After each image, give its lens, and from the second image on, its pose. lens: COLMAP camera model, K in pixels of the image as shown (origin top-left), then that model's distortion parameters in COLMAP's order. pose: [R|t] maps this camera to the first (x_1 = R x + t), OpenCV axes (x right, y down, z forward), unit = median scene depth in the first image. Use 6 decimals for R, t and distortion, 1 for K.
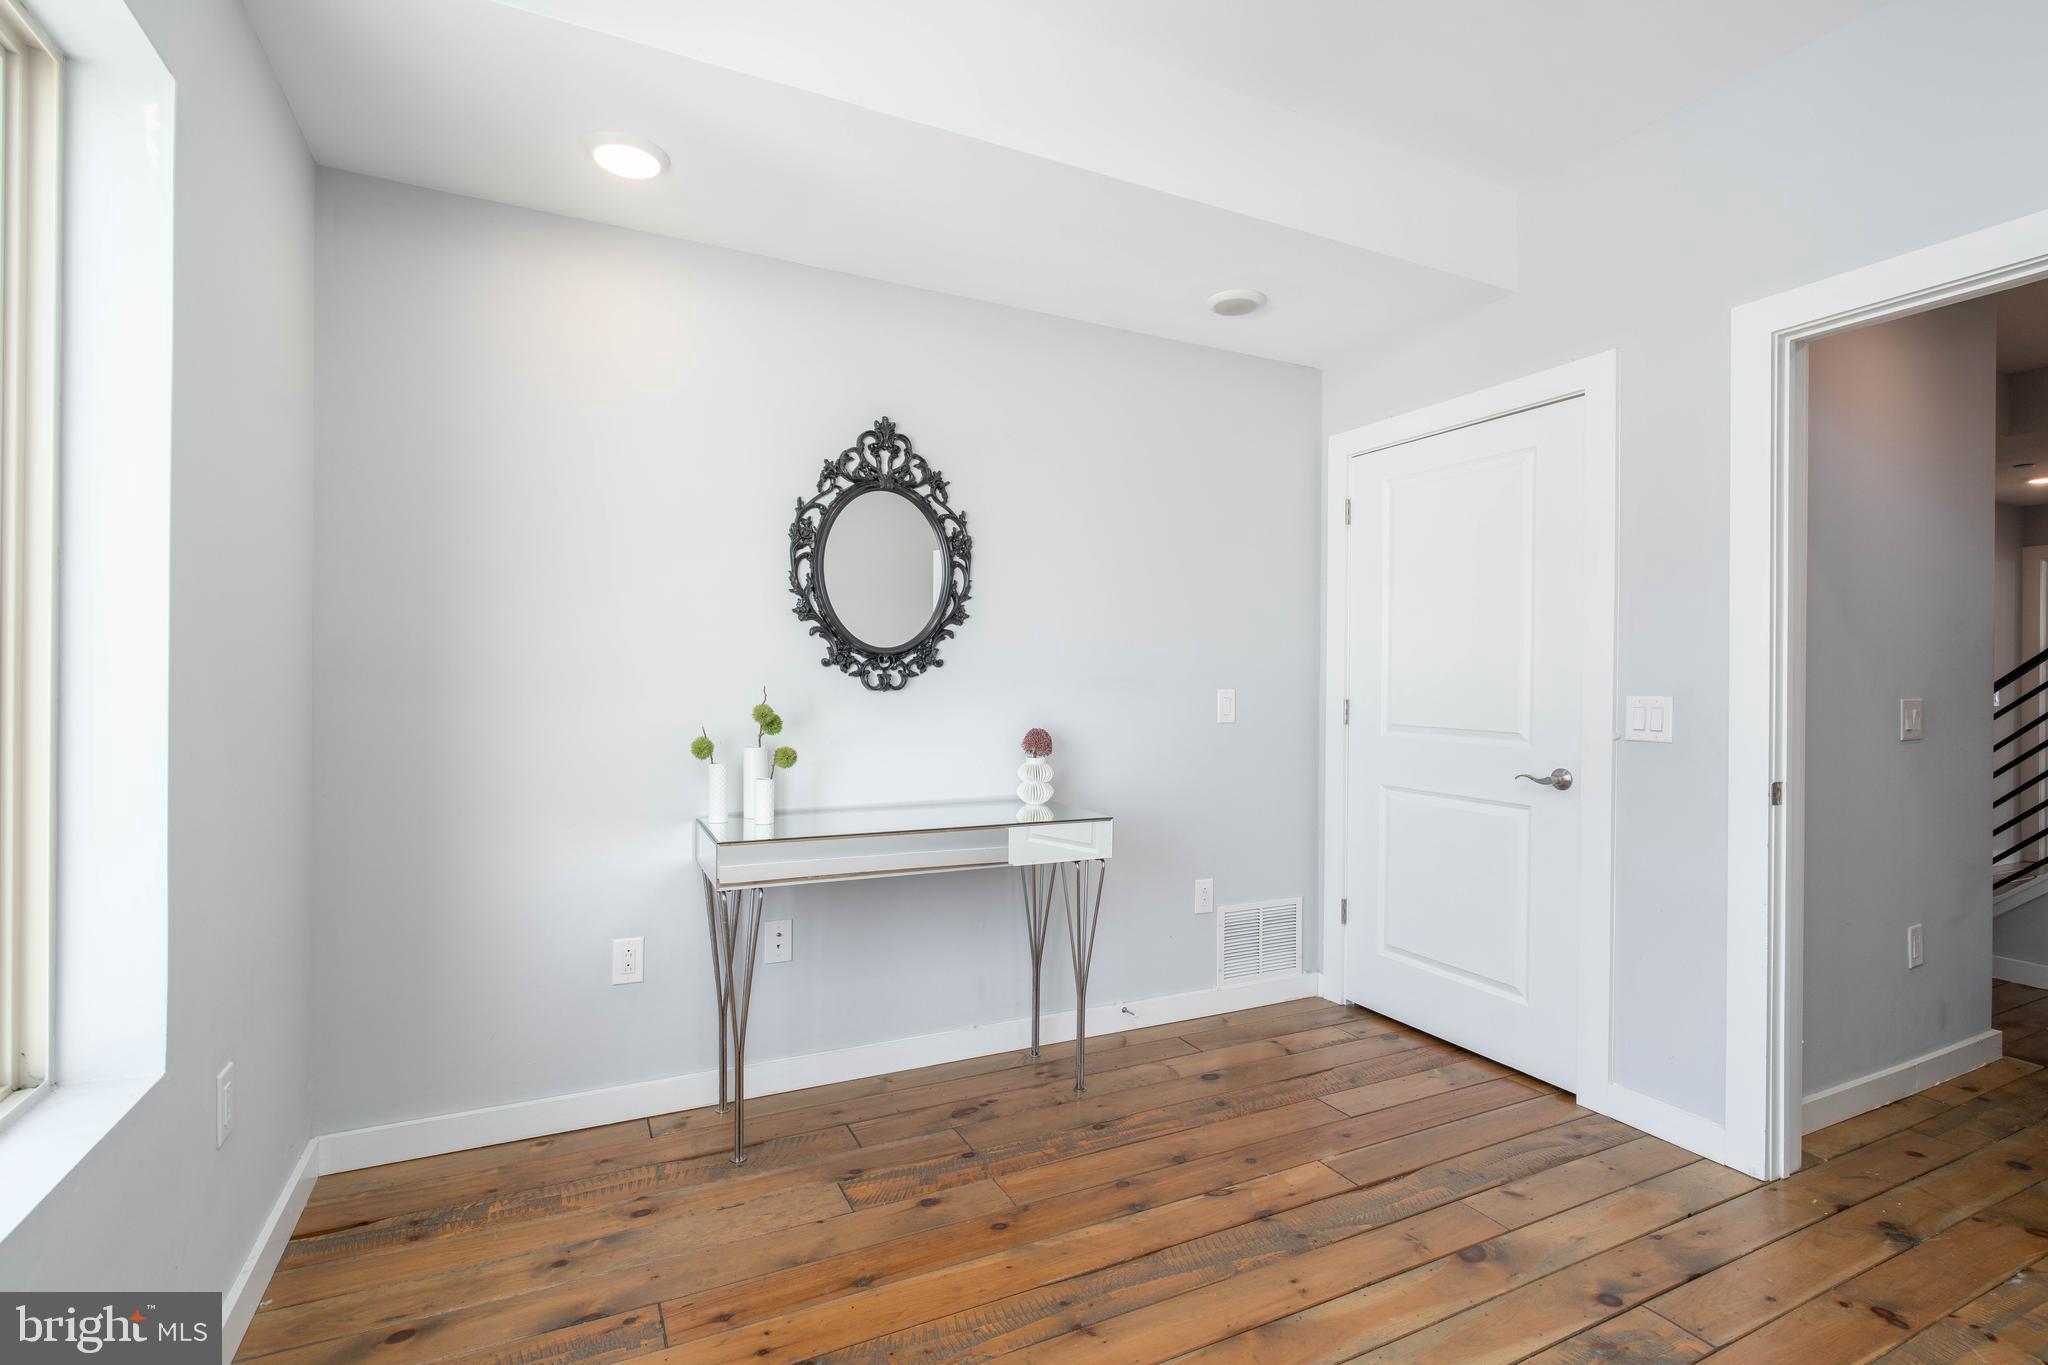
lens RADIAL K [[953.1, 0, 1014.3], [0, 953.1, 677.0], [0, 0, 1]] dist [-0.002559, 0.001840]
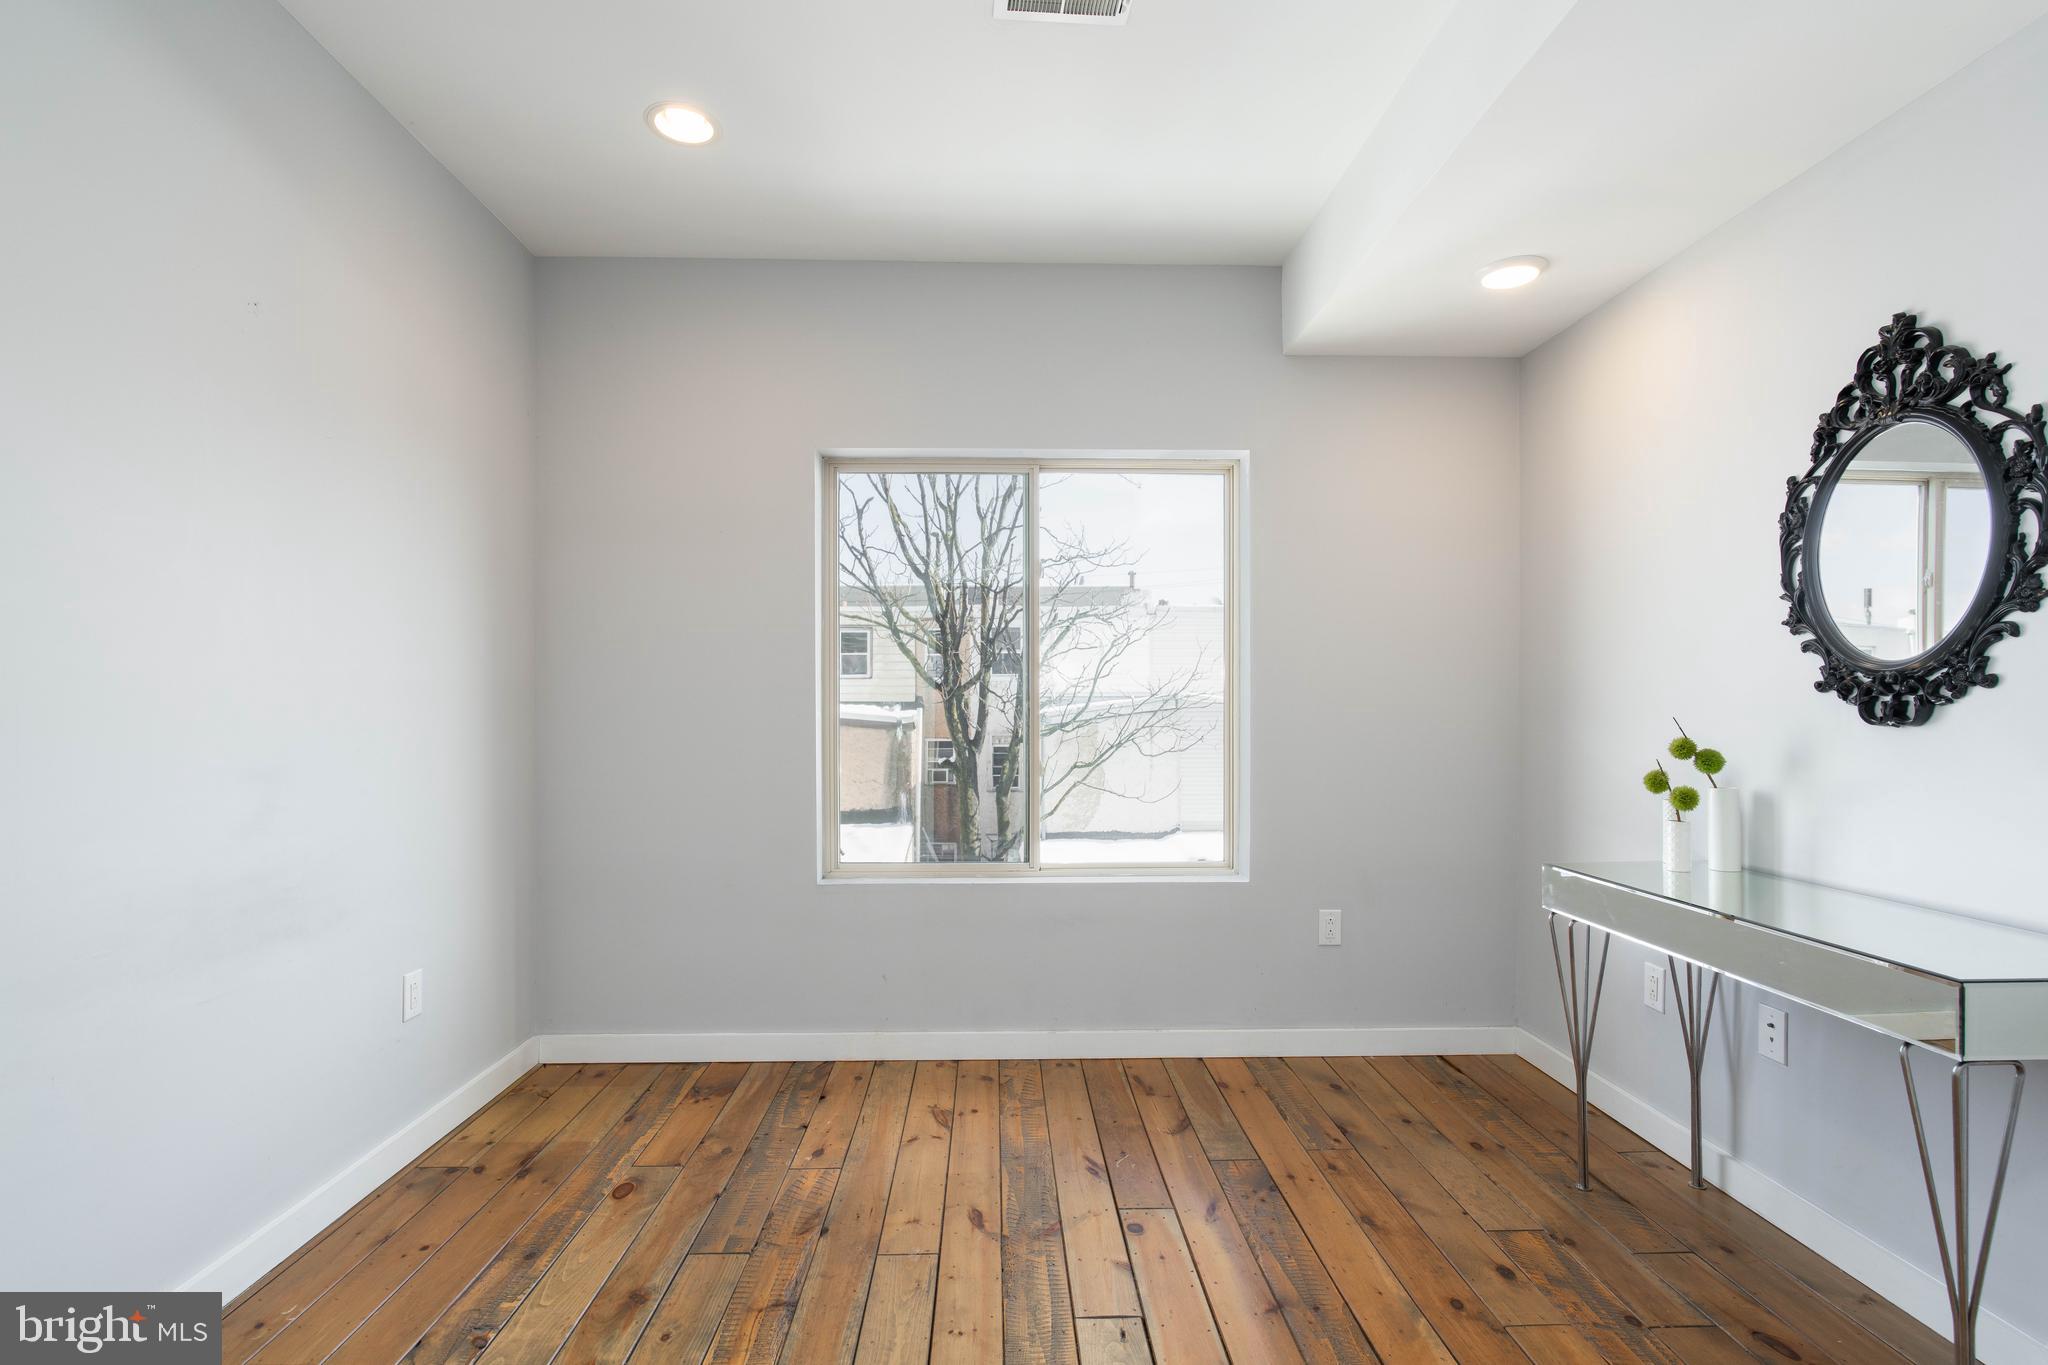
lens RADIAL K [[953.1, 0, 1016.6], [0, 953.1, 701.2], [0, 0, 1]] dist [-0.002559, 0.001840]
pose [[-0.407693, -0.011278, -0.913049, 0.735784], [0.001828, 0.999912, -0.013167, 0.004700], [0.913117, -0.007037, -0.407636, 0.726499]]
